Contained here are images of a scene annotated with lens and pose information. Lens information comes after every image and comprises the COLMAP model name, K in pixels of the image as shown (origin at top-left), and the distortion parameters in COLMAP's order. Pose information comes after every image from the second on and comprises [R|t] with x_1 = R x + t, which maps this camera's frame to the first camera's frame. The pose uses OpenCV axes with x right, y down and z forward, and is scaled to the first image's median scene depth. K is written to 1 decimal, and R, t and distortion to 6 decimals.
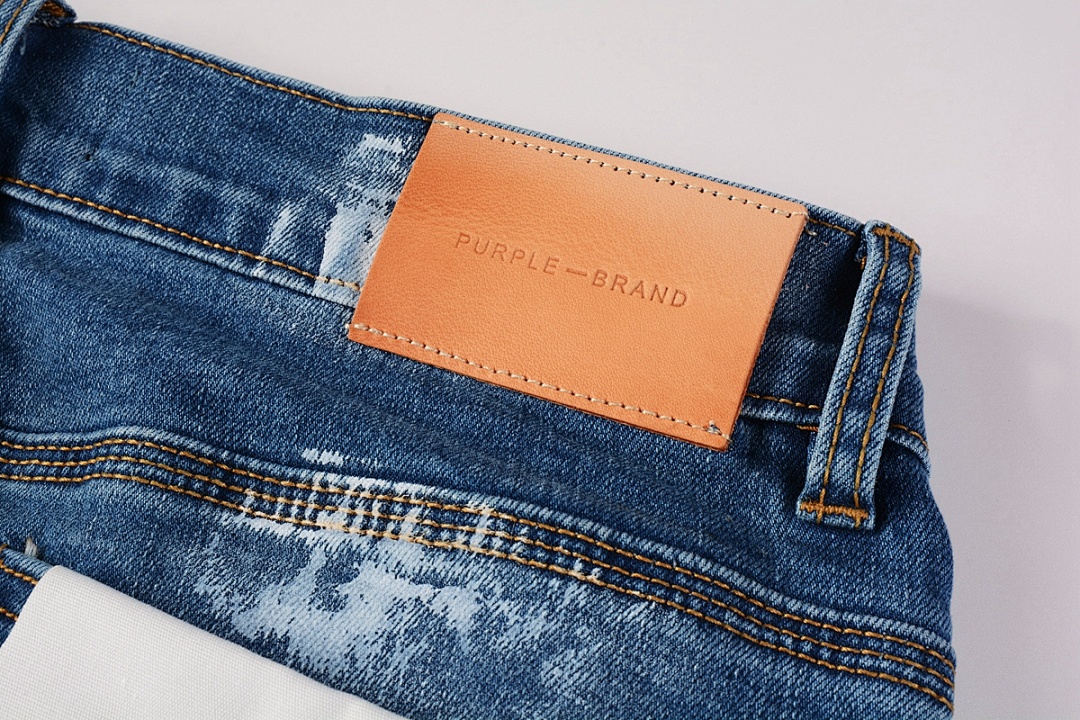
lens RADIAL K [[1447.6, 0, 539.2], [0, 1447.6, 359.2], [0, 0, 1]] dist [0.026424, 0.000000]
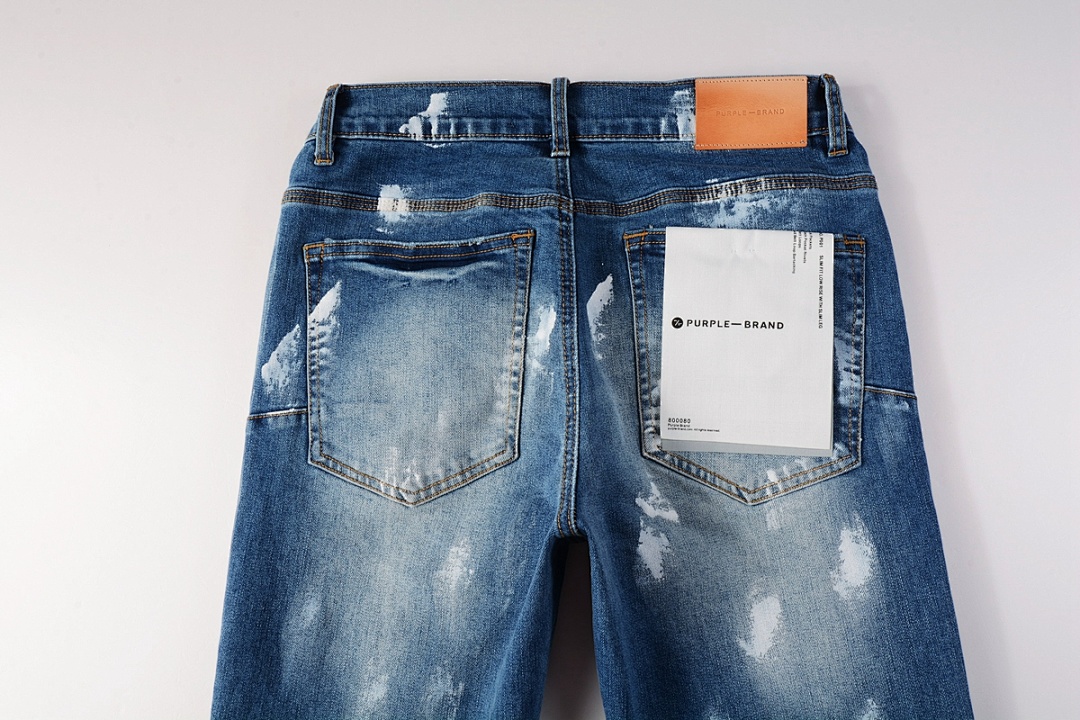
lens RADIAL K [[776.2, 0, 540.7], [0, 776.2, 362.3], [0, 0, 1]] dist [-0.013660, -0.003866]
pose [[0.940009, -0.337461, 0.050033, -0.863444], [0.306773, 0.900306, 0.308770, -0.283308], [-0.149242, -0.274898, 0.949820, -1.069204]]
